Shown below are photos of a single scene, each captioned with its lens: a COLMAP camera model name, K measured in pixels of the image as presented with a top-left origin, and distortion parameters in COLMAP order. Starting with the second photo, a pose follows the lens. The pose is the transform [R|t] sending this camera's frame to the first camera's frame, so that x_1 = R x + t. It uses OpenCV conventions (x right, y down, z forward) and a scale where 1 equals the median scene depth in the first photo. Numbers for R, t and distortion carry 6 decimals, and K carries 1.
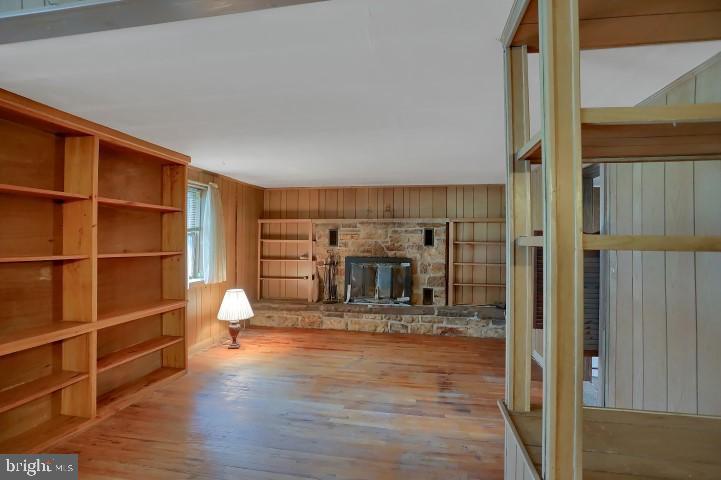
lens RADIAL K [[354.0, 0, 359.9], [0, 354.0, 232.4], [0, 0, 1]] dist [-0.072985, 0.029549]
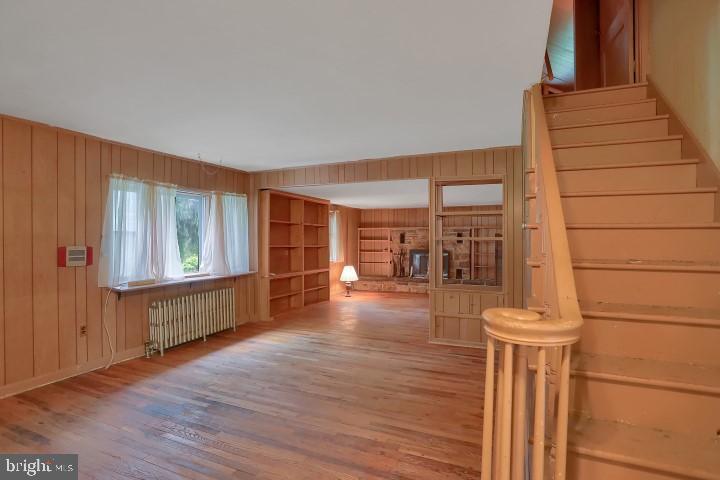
lens RADIAL K [[361.4, 0, 357.1], [0, 361.4, 239.5], [0, 0, 1]] dist [-0.078620, 0.039153]
pose [[0.970253, -0.004229, -0.242055, 0.138628], [0.008096, 0.999855, 0.014985, -0.008084], [0.241957, -0.016499, 0.970147, -0.756744]]
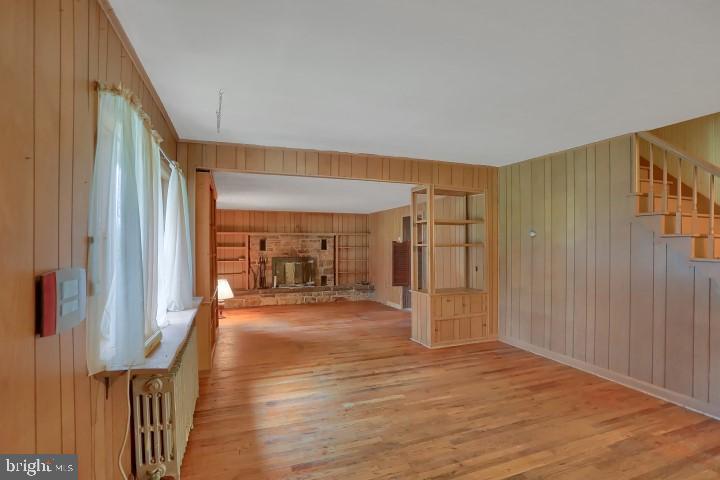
lens RADIAL K [[356.8, 0, 359.0], [0, 356.8, 244.2], [0, 0, 1]] dist [-0.072317, 0.030565]
pose [[0.861690, -0.004405, 0.507416, -0.513016], [-0.001623, 0.999933, 0.011436, -0.007037], [-0.507433, -0.010678, 0.861625, -0.516599]]
